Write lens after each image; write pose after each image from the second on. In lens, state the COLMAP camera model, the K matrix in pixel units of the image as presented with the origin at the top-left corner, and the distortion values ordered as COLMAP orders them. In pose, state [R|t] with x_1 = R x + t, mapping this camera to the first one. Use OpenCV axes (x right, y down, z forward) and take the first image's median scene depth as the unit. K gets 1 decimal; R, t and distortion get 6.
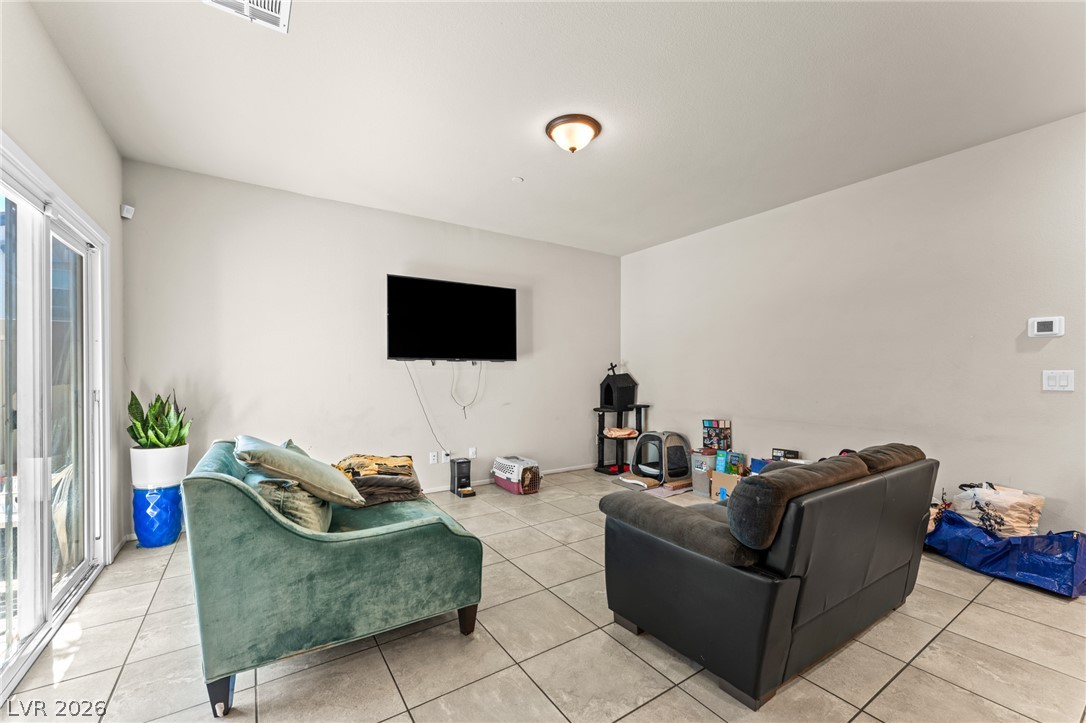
lens RADIAL K [[435.4, 0, 542.9], [0, 435.4, 372.8], [0, 0, 1]] dist [0.002477, -0.000026]
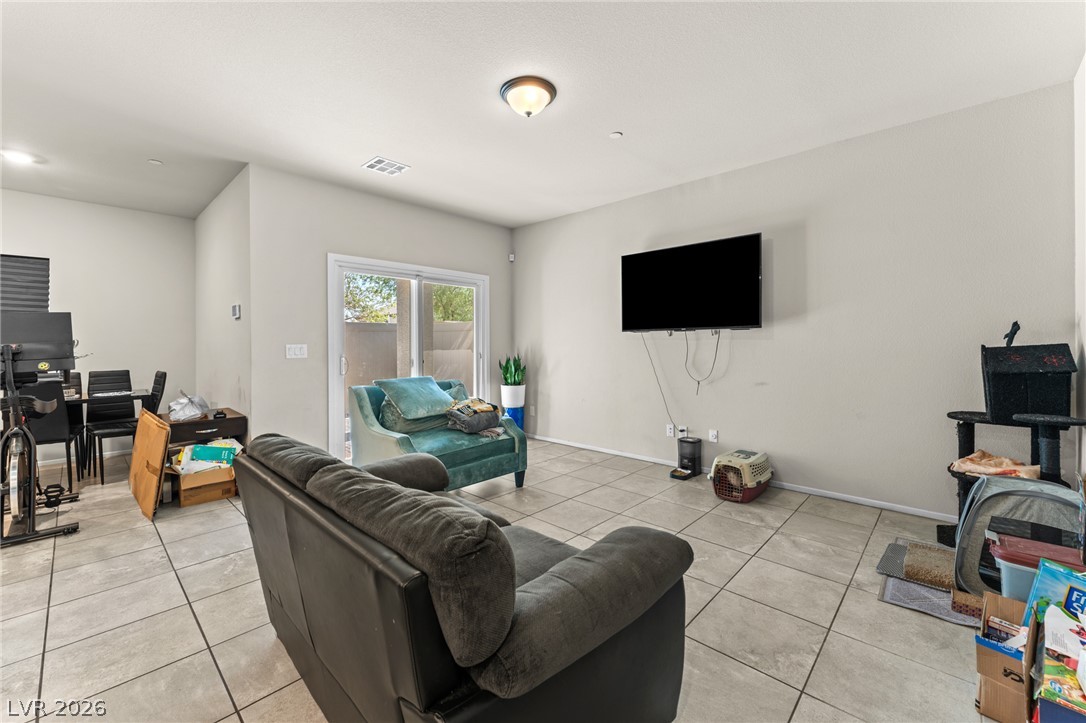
lens RADIAL K [[435.4, 0, 534.2], [0, 435.4, 343.6], [0, 0, 1]] dist [0.002477, -0.000026]
pose [[0.221652, 0.000322, -0.975126, 0.922628], [0.003474, 0.999993, 0.001120, -0.003255], [0.975120, -0.003636, 0.221649, 0.709271]]
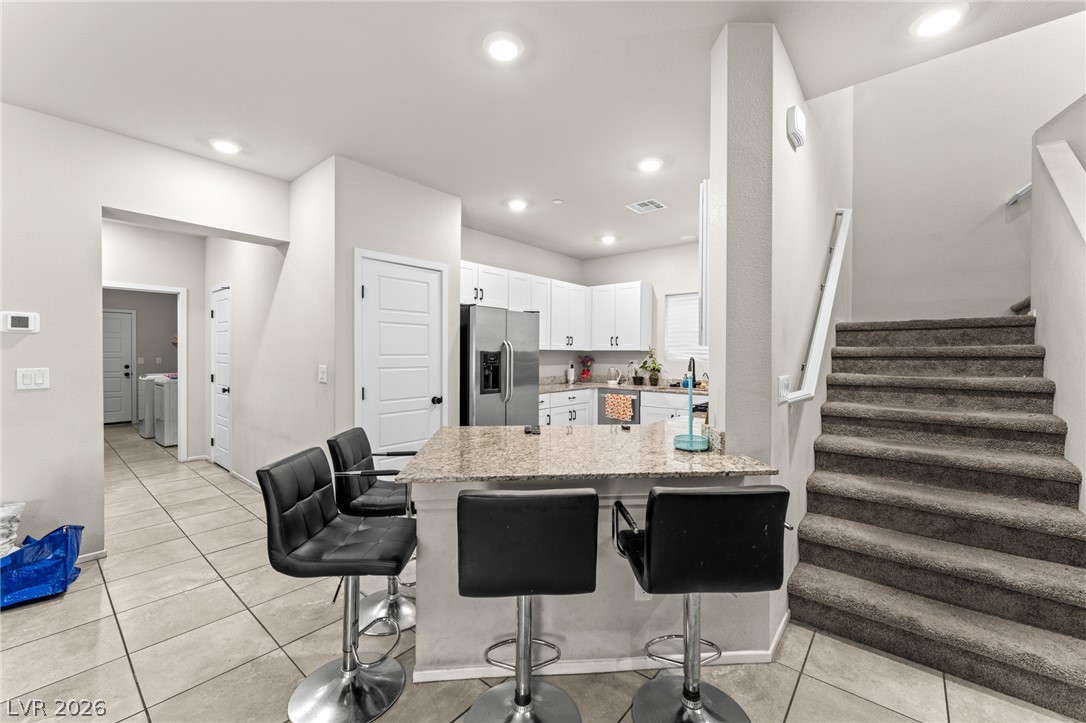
lens RADIAL K [[435.4, 0, 542.9], [0, 435.4, 359.0], [0, 0, 1]] dist [0.002477, -0.000026]
pose [[-0.267431, -0.010257, 0.963522, -0.050375], [0.002176, 0.999934, 0.011249, -0.029010], [-0.963574, 0.005105, -0.267391, 0.143220]]
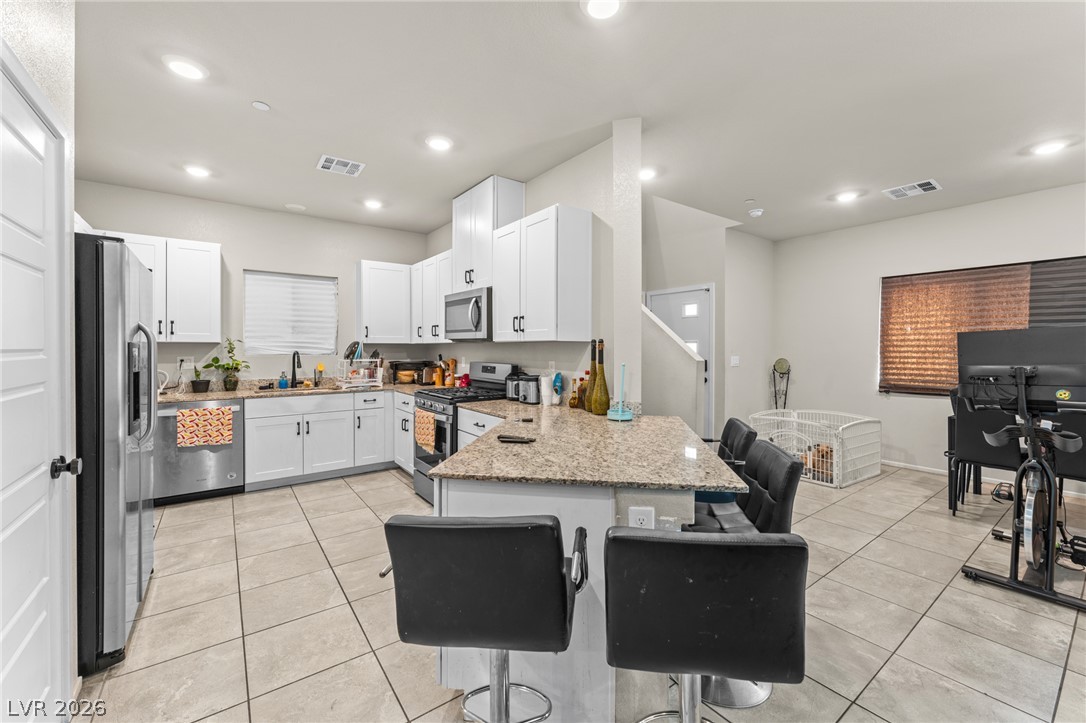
lens RADIAL K [[435.4, 0, 544.9], [0, 435.4, 352.2], [0, 0, 1]] dist [0.002477, -0.000026]
pose [[-0.998923, -0.001505, -0.046373, 0.714984], [-0.002136, 0.999906, 0.013553, -0.033926], [0.046348, 0.013637, -0.998832, 0.602396]]
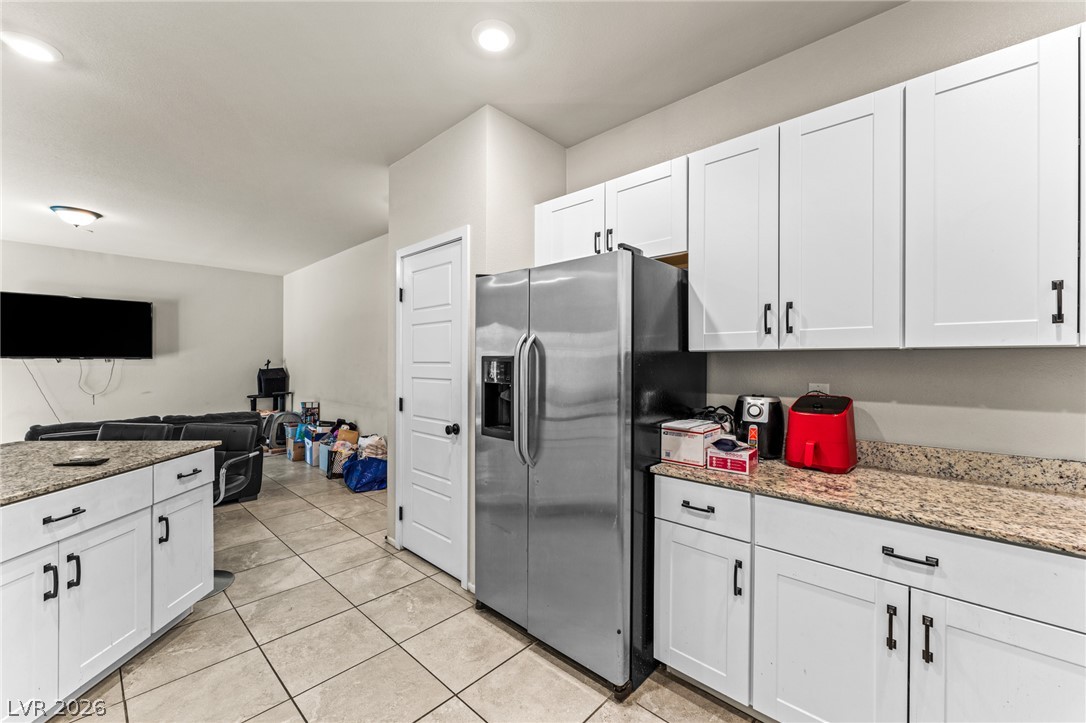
lens RADIAL K [[435.4, 0, 538.6], [0, 435.4, 357.2], [0, 0, 1]] dist [0.002477, -0.000026]
pose [[0.976210, 0.004542, 0.216779, 1.196291], [-0.001788, 0.999915, -0.012901, -0.027064], [-0.216819, 0.012207, 0.976136, -0.758798]]
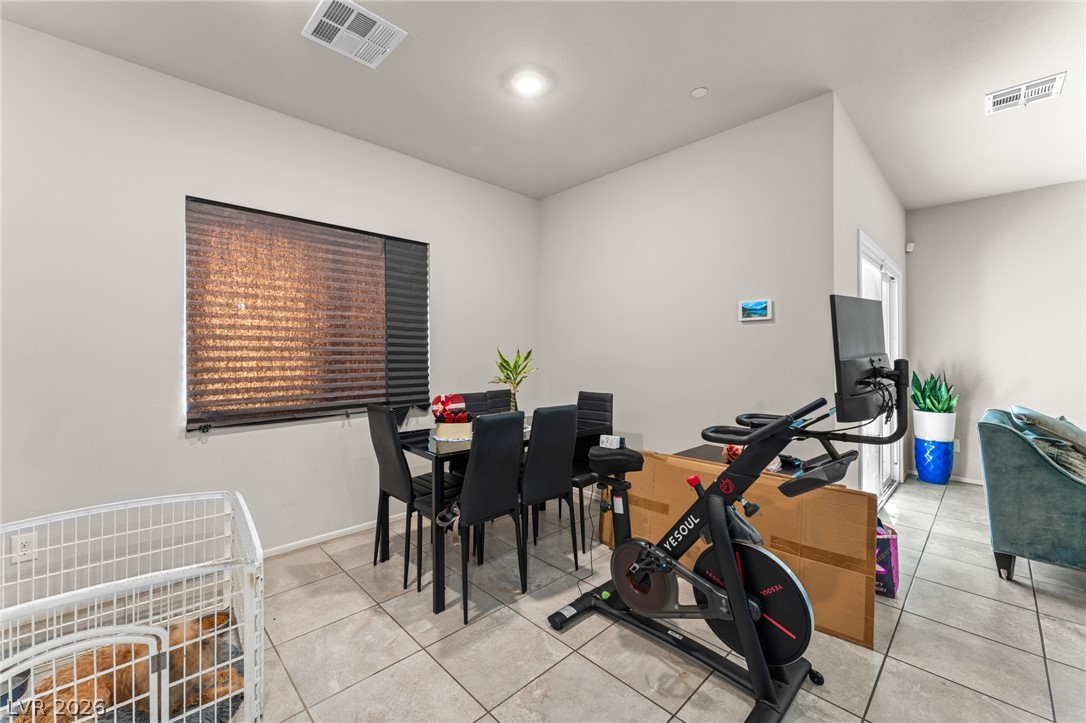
lens RADIAL K [[435.4, 0, 538.7], [0, 435.4, 353.7], [0, 0, 1]] dist [0.002477, -0.000026]
pose [[0.174675, -0.002437, -0.984623, 0.273841], [-0.003304, 0.999990, -0.003061, -0.005977], [0.984621, 0.003787, 0.174665, -0.489772]]
